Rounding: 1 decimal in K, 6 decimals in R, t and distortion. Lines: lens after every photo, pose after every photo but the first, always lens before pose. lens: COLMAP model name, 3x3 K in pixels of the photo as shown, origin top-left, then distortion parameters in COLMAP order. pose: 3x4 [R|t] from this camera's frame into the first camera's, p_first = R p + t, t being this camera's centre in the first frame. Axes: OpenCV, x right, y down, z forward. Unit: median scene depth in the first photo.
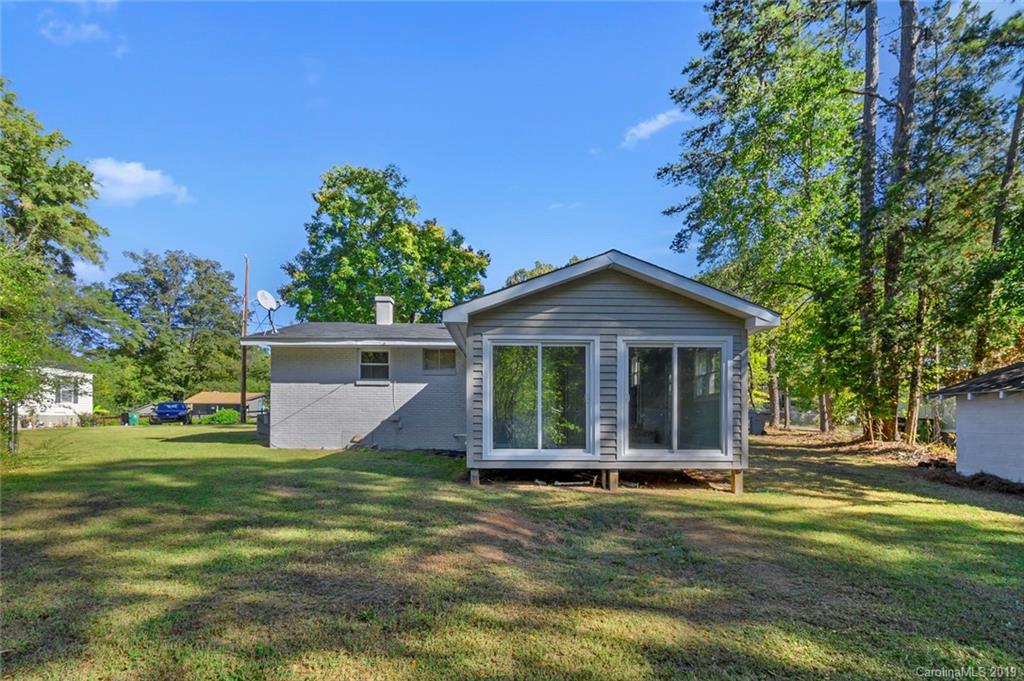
lens RADIAL K [[486.8, 0, 519.7], [0, 486.8, 417.0], [0, 0, 1]] dist [0.001701, -0.000038]
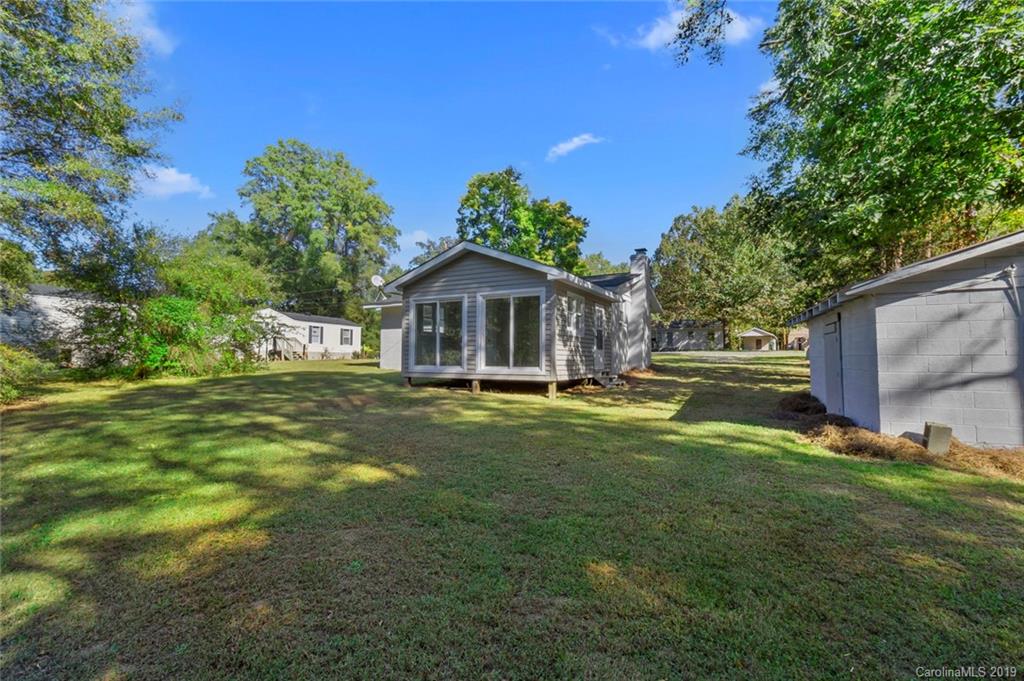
lens RADIAL K [[455.0, 0, 513.4], [0, 455.0, 332.6], [0, 0, 1]] dist [0.000387, -0.001308]
pose [[0.865701, -0.027442, -0.499809, 0.634689], [0.000596, 0.998552, -0.053793, 0.023583], [0.500561, 0.046271, 0.864464, -0.117289]]
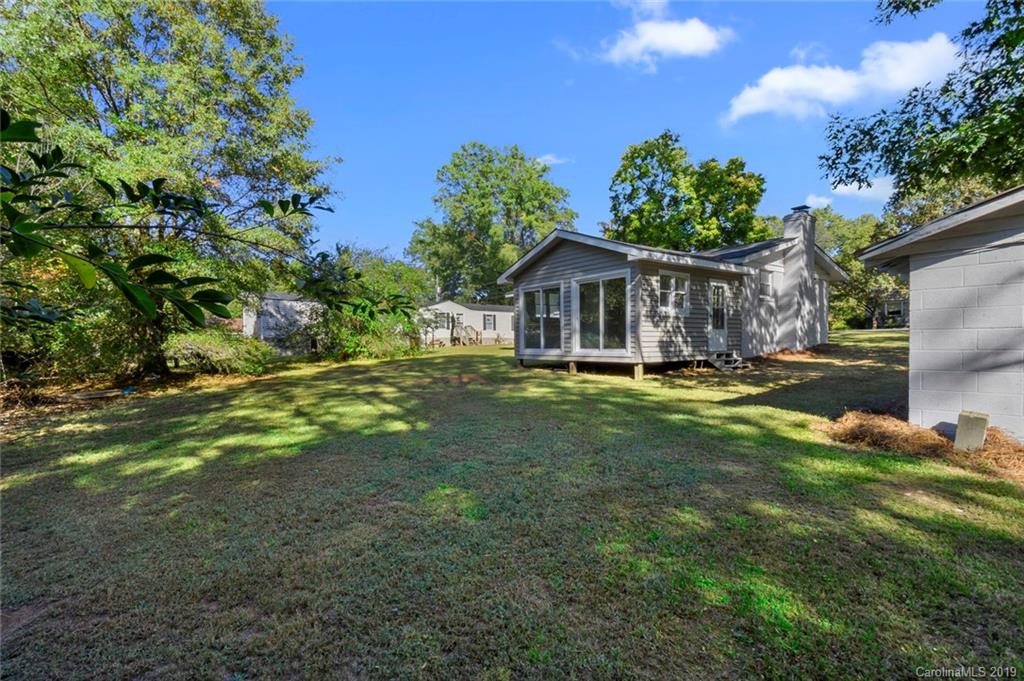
lens RADIAL K [[466.1, 0, 499.8], [0, 466.1, 353.3], [0, 0, 1]] dist [0.001076, -0.000456]
pose [[0.562606, 0.008355, -0.826683, 0.835834], [0.018423, 0.999574, 0.022640, 0.026395], [0.826520, -0.027968, 0.562213, -0.043909]]
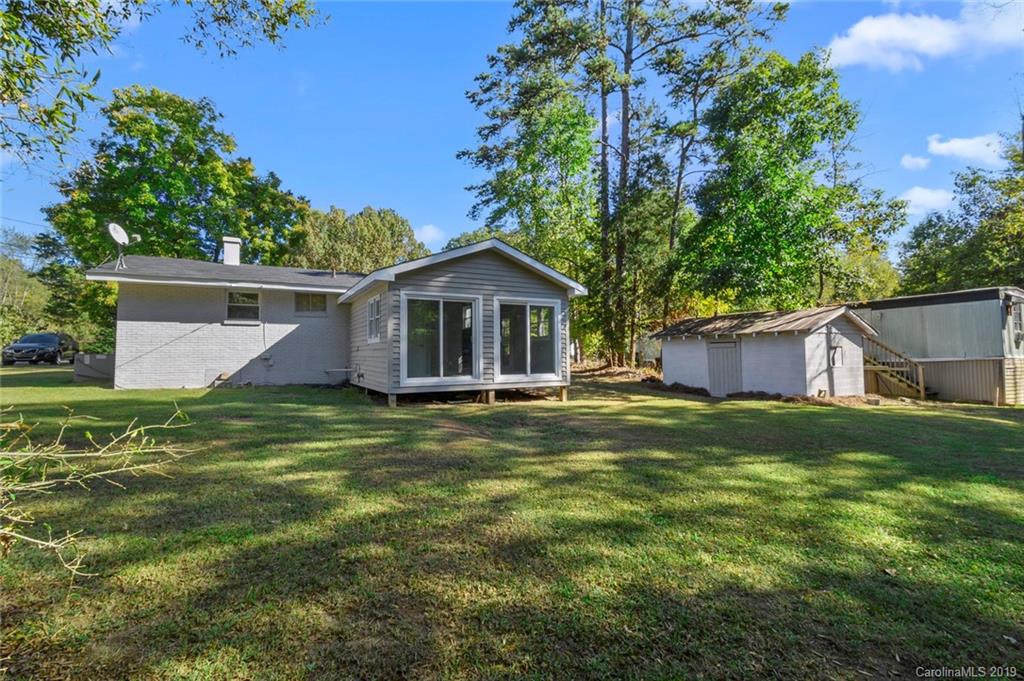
lens RADIAL K [[455.0, 0, 513.4], [0, 455.0, 332.6], [0, 0, 1]] dist [0.000387, -0.001308]
pose [[0.888387, 0.010621, 0.458972, -0.223929], [0.010263, 0.999023, -0.042983, -0.000478], [-0.458980, 0.042896, 0.887410, -0.130648]]
